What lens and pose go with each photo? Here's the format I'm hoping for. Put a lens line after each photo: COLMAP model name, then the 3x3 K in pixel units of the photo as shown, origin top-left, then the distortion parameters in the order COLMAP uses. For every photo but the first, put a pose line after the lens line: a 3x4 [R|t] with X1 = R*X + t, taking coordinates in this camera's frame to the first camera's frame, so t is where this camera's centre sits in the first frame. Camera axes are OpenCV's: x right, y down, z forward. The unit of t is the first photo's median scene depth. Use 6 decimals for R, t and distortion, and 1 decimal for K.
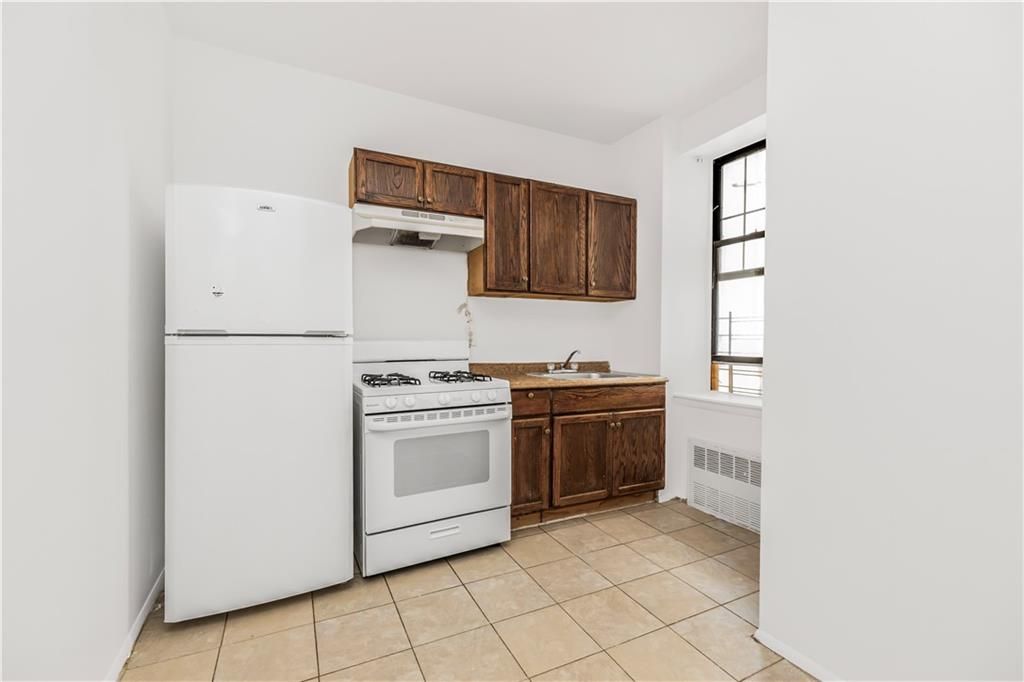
lens RADIAL K [[429.3, 0, 512.0], [0, 429.3, 341.0], [0, 0, 1]] dist [-0.000292, -0.000014]
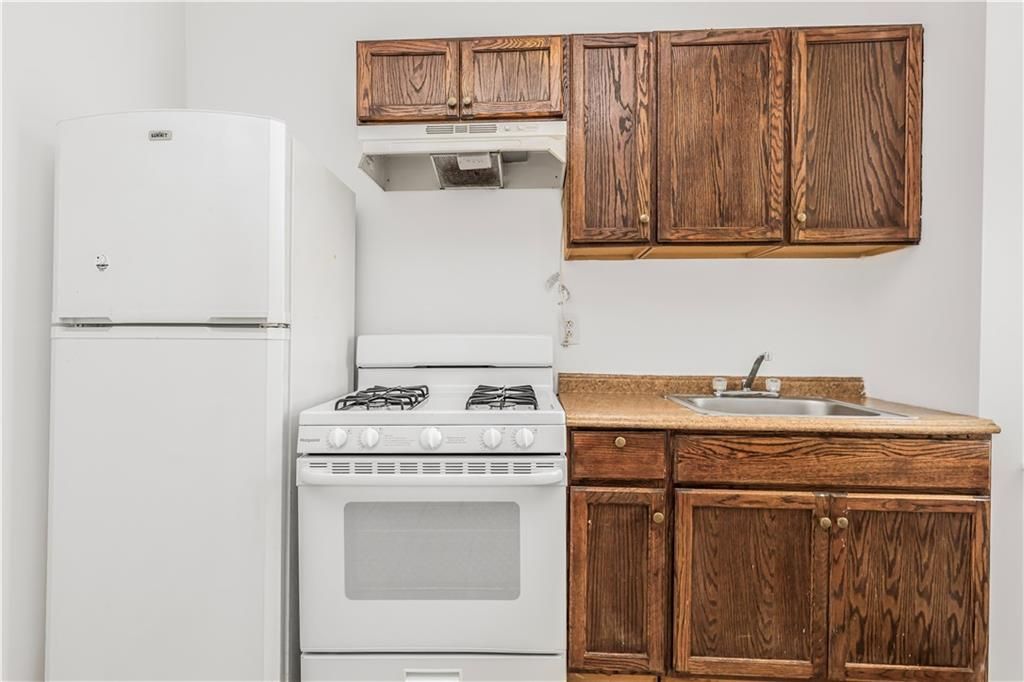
lens RADIAL K [[536.9, 0, 511.5], [0, 536.9, 339.6], [0, 0, 1]] dist [-0.000065, -0.000422]
pose [[0.880856, 0.001601, -0.473381, 0.205548], [-0.001515, 0.999999, 0.000563, 0.005495], [0.473381, 0.000221, 0.880858, 0.342403]]
